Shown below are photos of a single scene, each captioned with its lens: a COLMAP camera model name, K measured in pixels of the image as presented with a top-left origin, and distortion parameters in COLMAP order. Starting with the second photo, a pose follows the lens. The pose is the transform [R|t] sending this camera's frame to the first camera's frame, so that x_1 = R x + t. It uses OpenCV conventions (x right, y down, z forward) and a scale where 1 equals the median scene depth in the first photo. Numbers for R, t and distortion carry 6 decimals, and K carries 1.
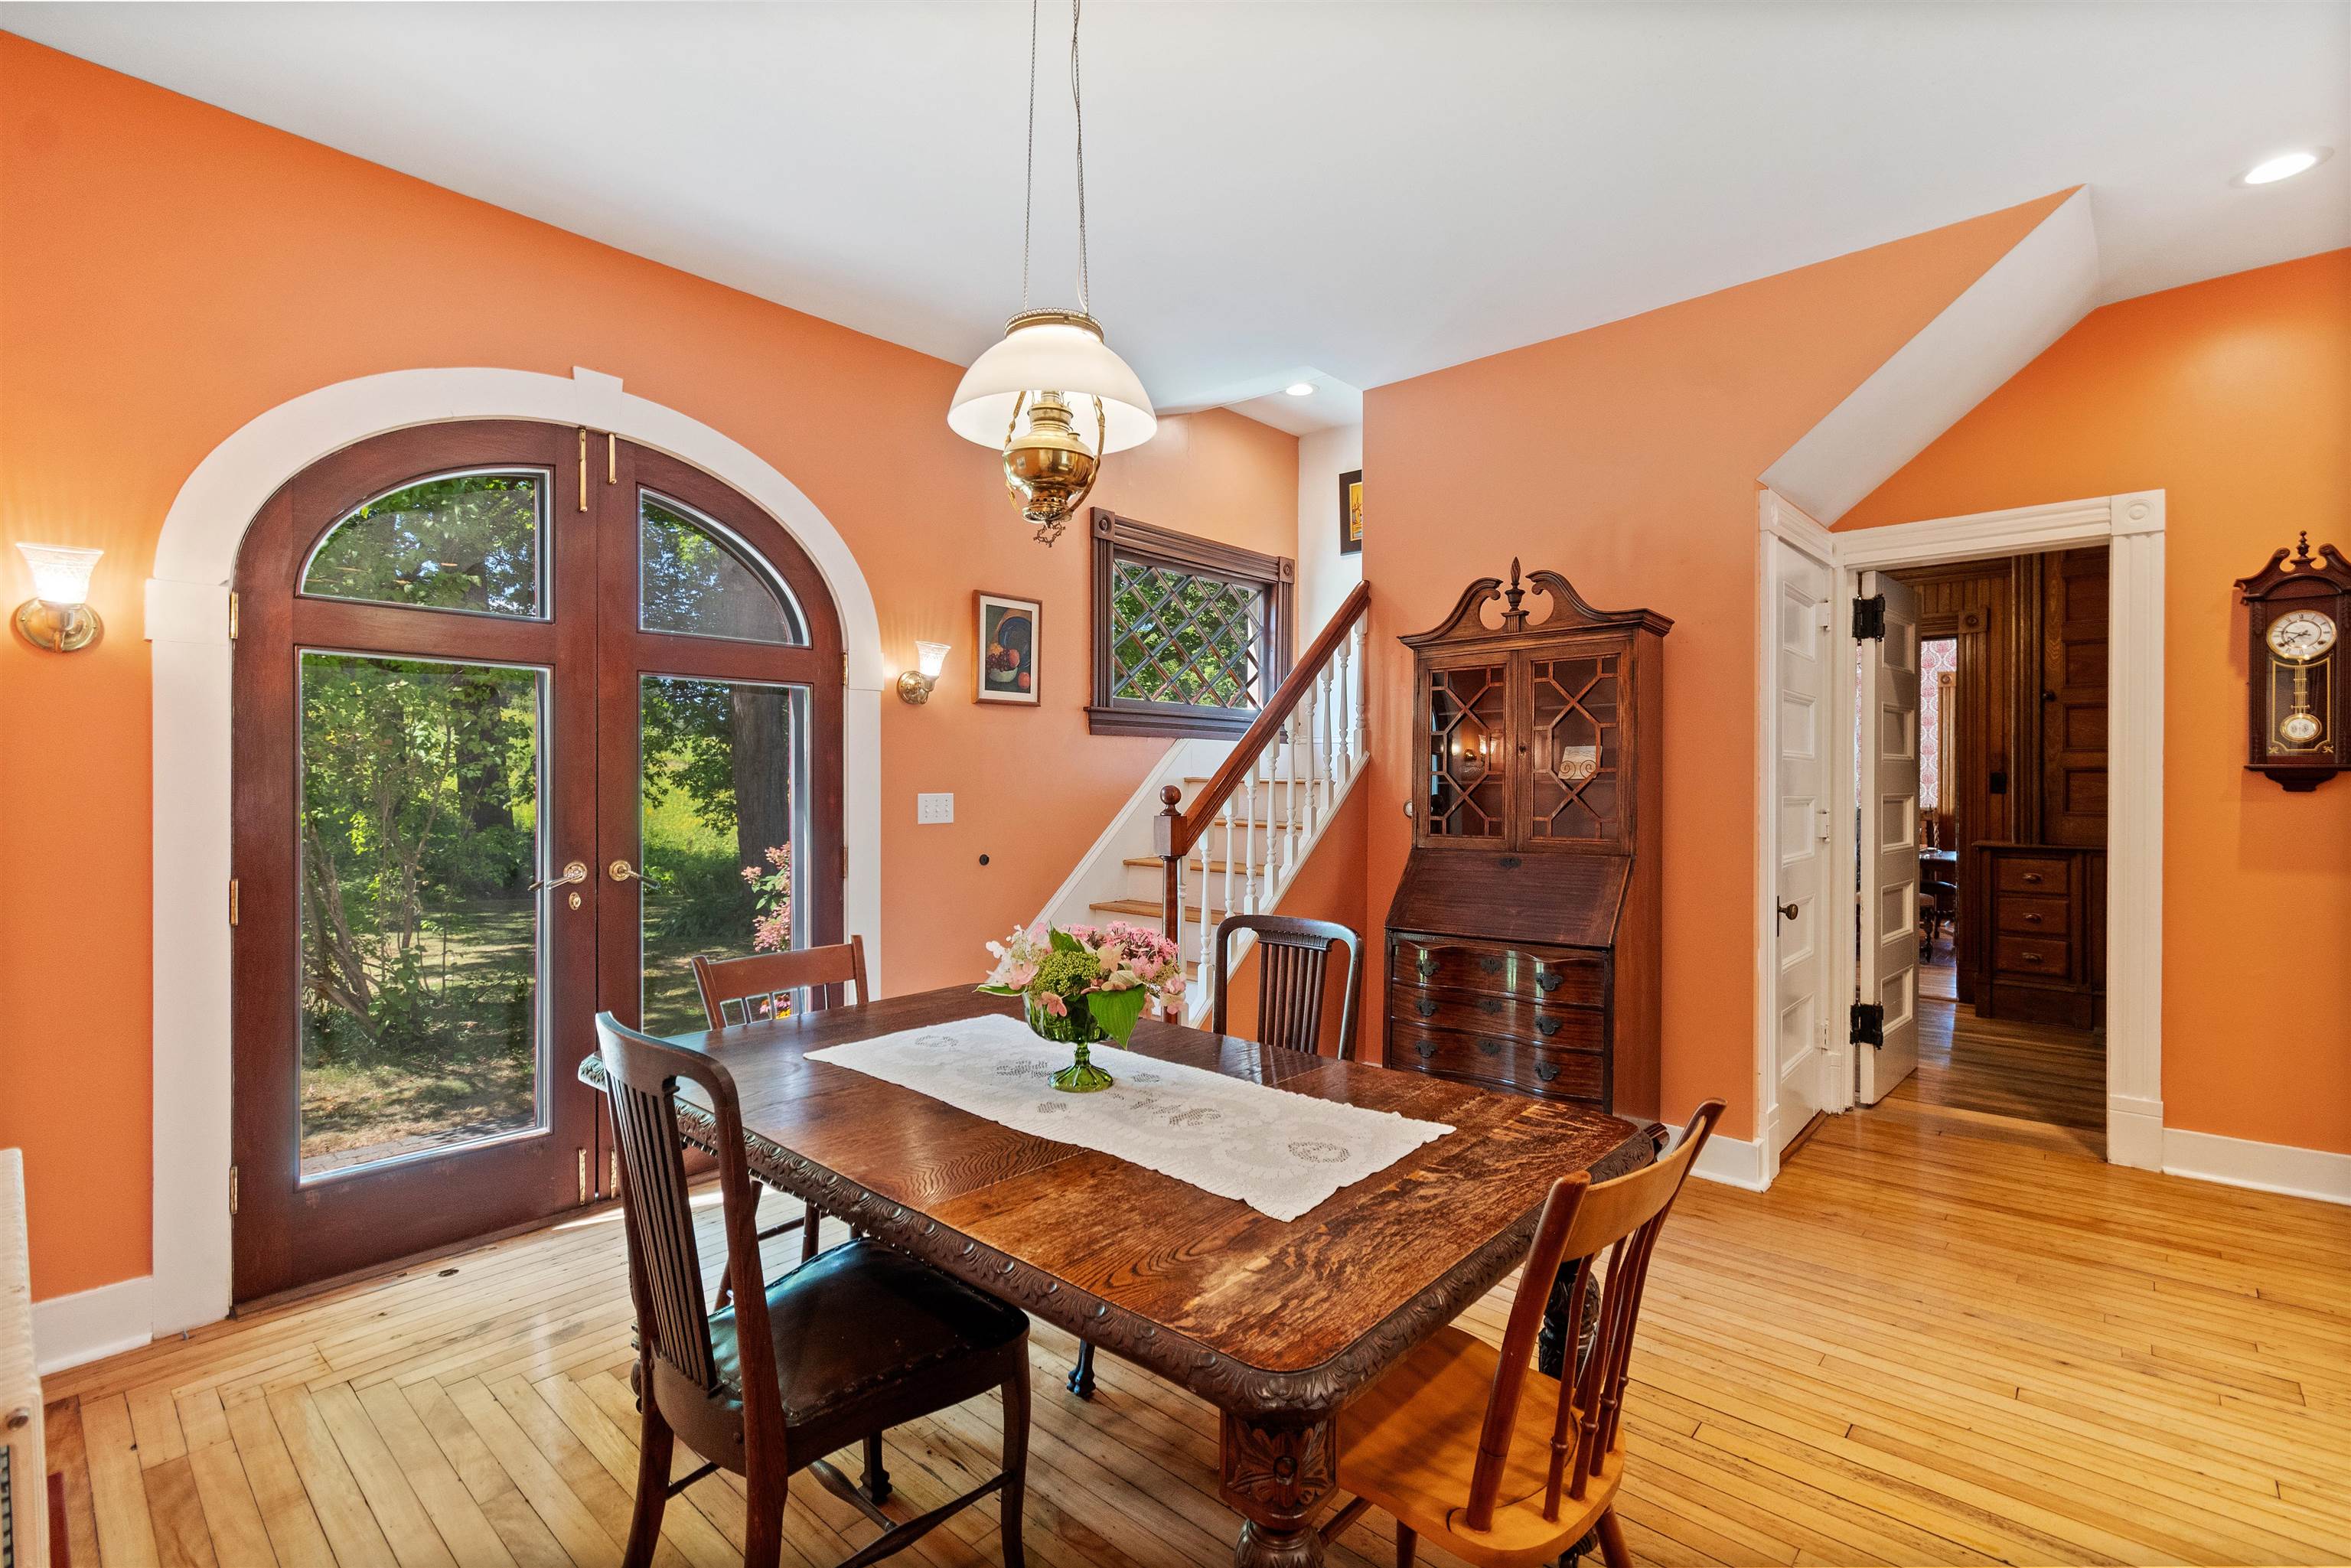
lens RADIAL K [[1041.8, 0, 1200.2], [0, 1041.8, 788.7], [0, 0, 1]] dist [0.004975, -0.001808]
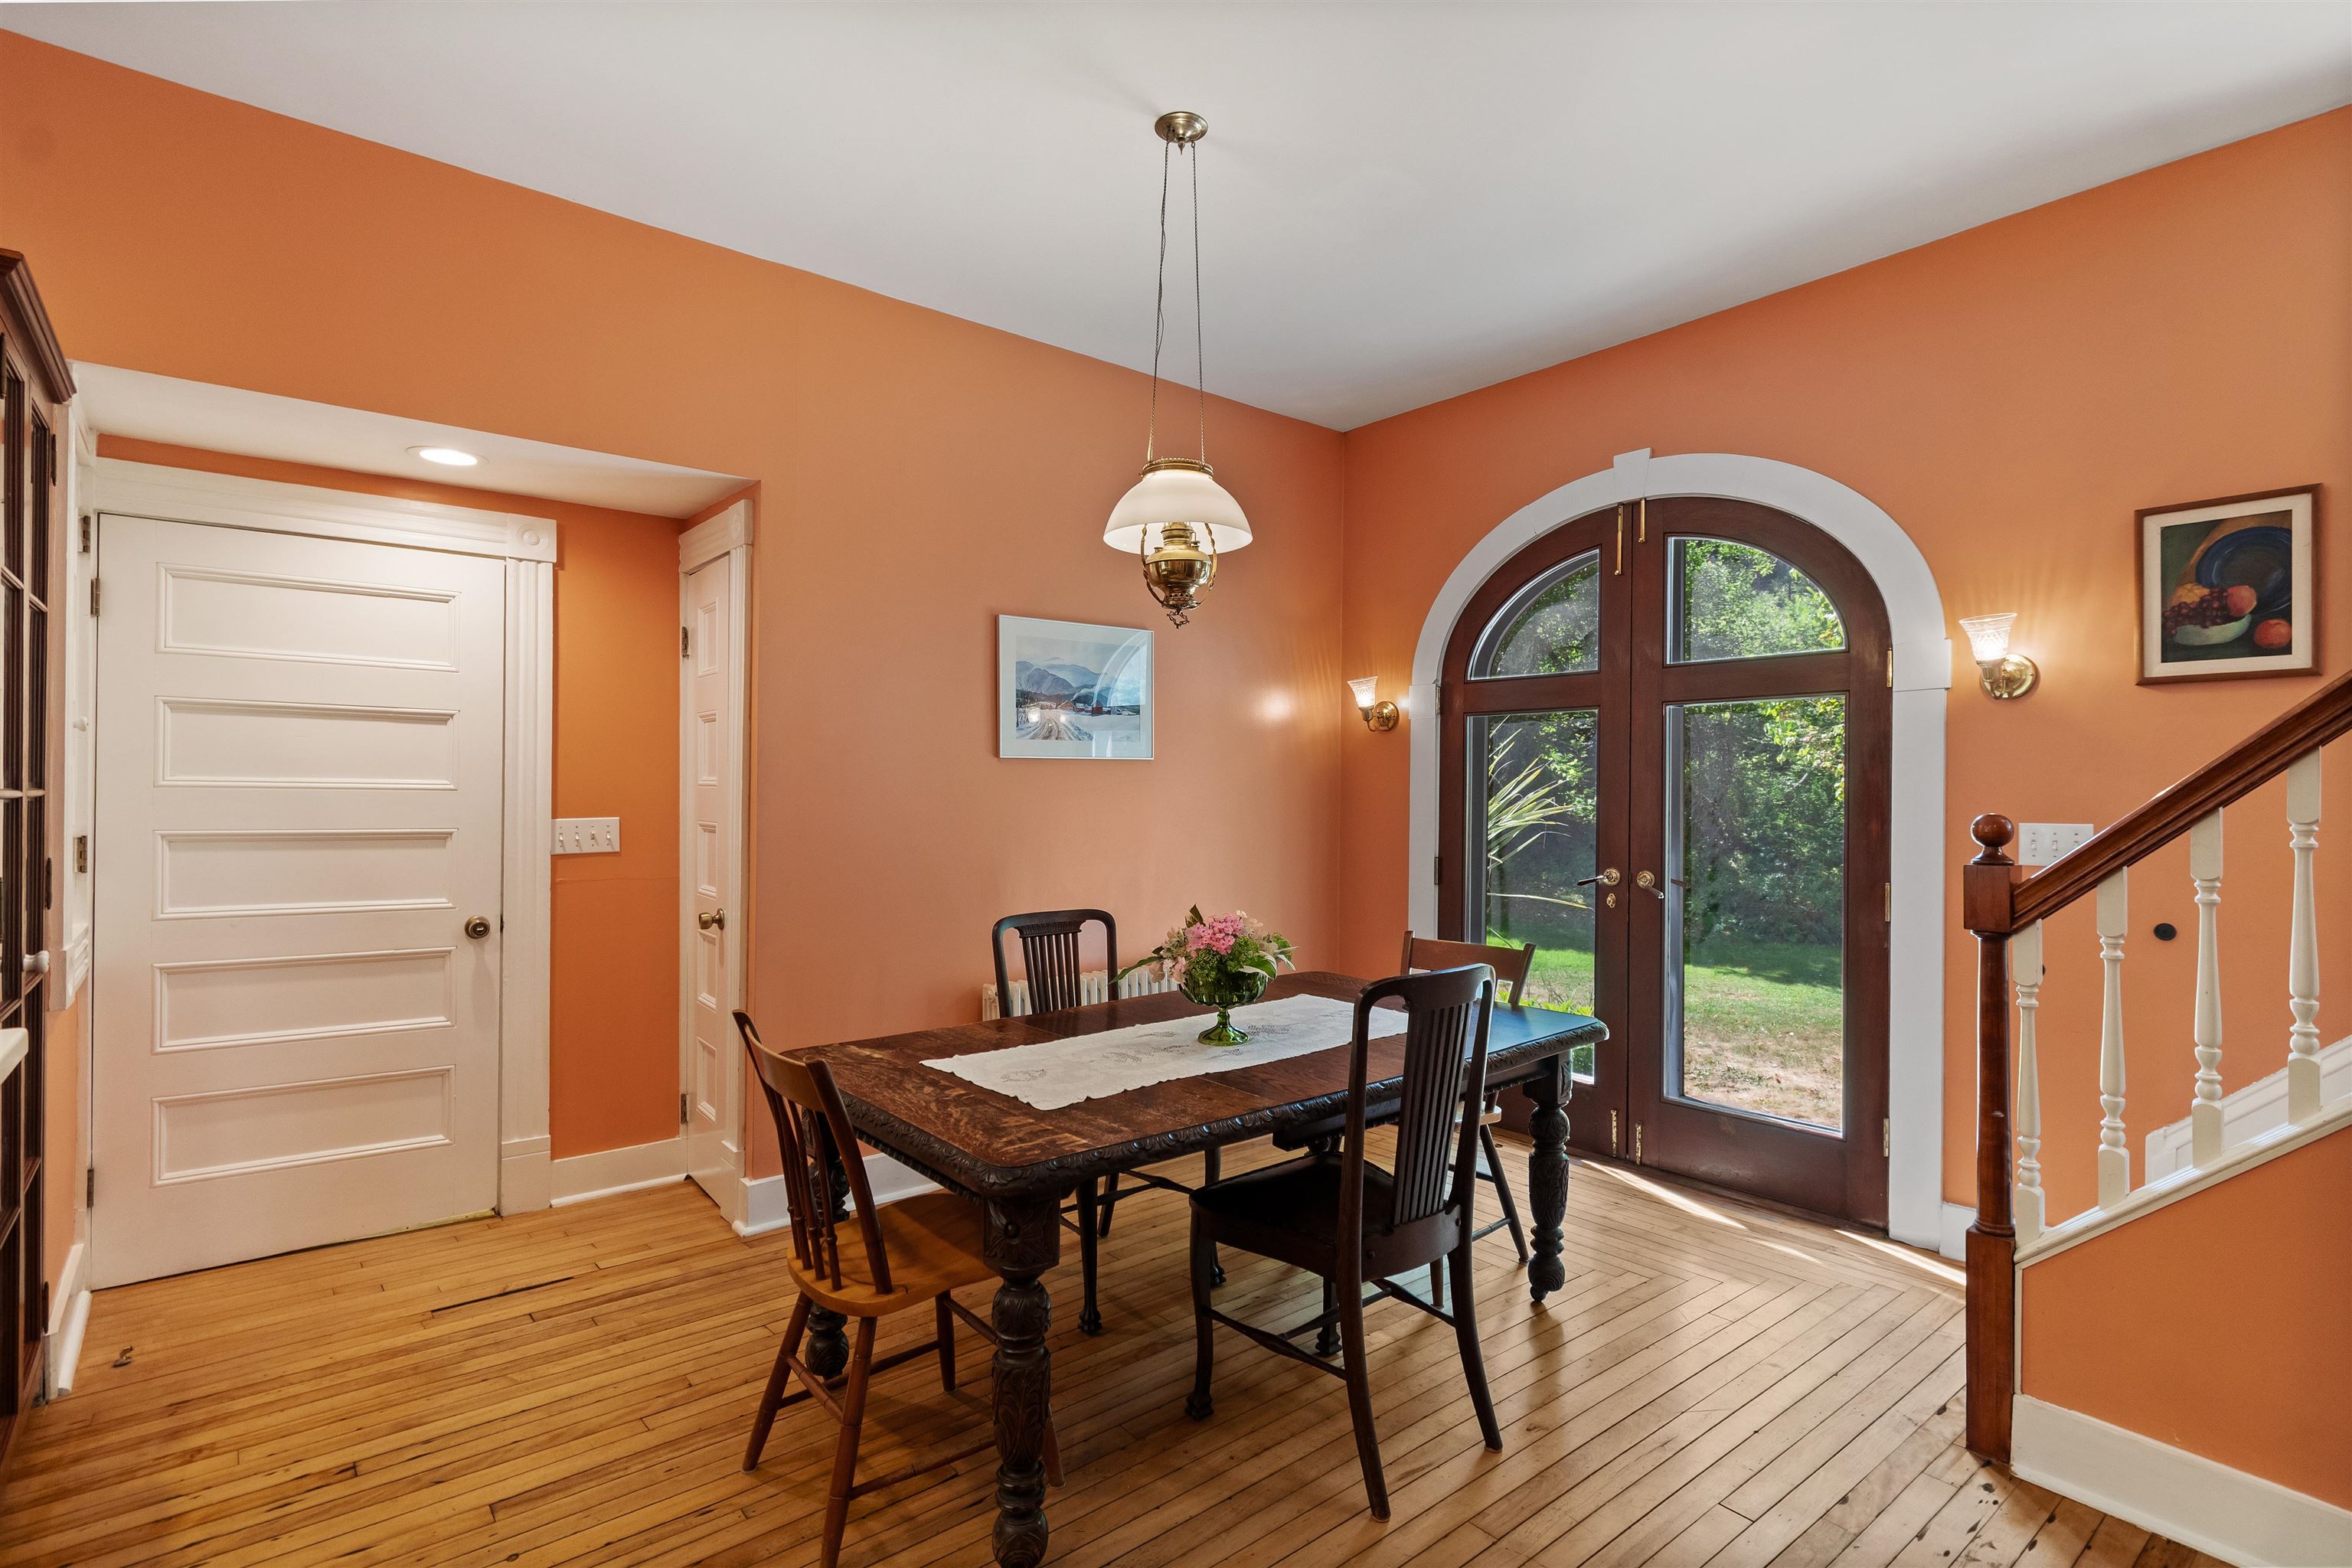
lens RADIAL K [[1128.0, 0, 1185.5], [0, 1128.0, 787.8], [0, 0, 1]] dist [0.006643, -0.006755]
pose [[-0.141738, -0.005470, -0.989889, 0.746216], [-0.015348, 0.999877, -0.003328, -0.010141], [0.989785, 0.014721, -0.141804, 0.688688]]
